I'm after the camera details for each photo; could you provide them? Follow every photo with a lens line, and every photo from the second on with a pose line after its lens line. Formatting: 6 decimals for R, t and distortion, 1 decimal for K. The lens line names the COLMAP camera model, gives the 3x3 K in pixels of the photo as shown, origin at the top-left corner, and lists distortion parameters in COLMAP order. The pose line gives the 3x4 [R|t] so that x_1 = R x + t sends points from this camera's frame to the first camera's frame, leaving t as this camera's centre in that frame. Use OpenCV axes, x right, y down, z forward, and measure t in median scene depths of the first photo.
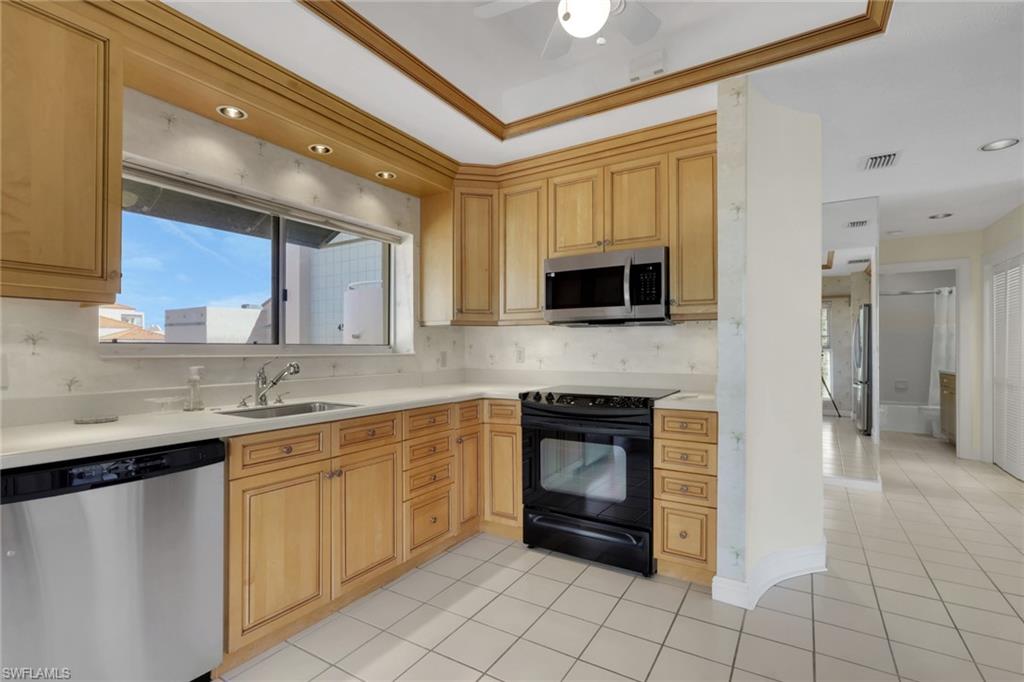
lens RADIAL K [[482.8, 0, 503.6], [0, 482.8, 343.9], [0, 0, 1]] dist [0.001934, 0.000005]
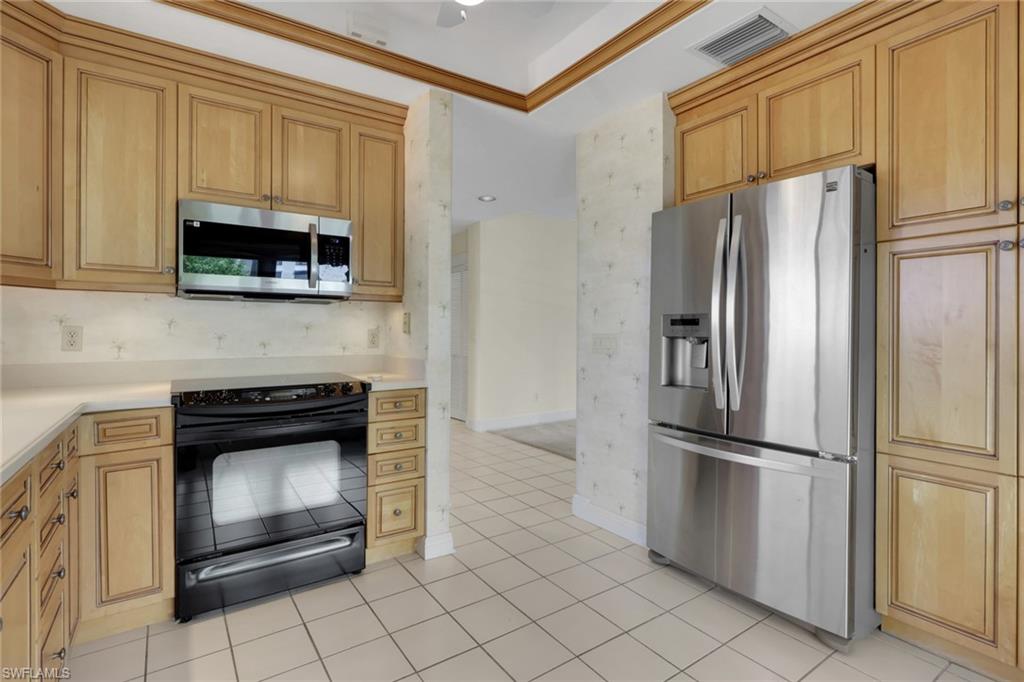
lens RADIAL K [[490.5, 0, 513.7], [0, 490.5, 327.9], [0, 0, 1]] dist [-0.000480, -0.000779]
pose [[0.390023, 0.005958, 0.920786, -0.400485], [-0.012168, 0.999925, -0.001316, 0.004169], [-0.920725, -0.010691, 0.390066, 0.310003]]
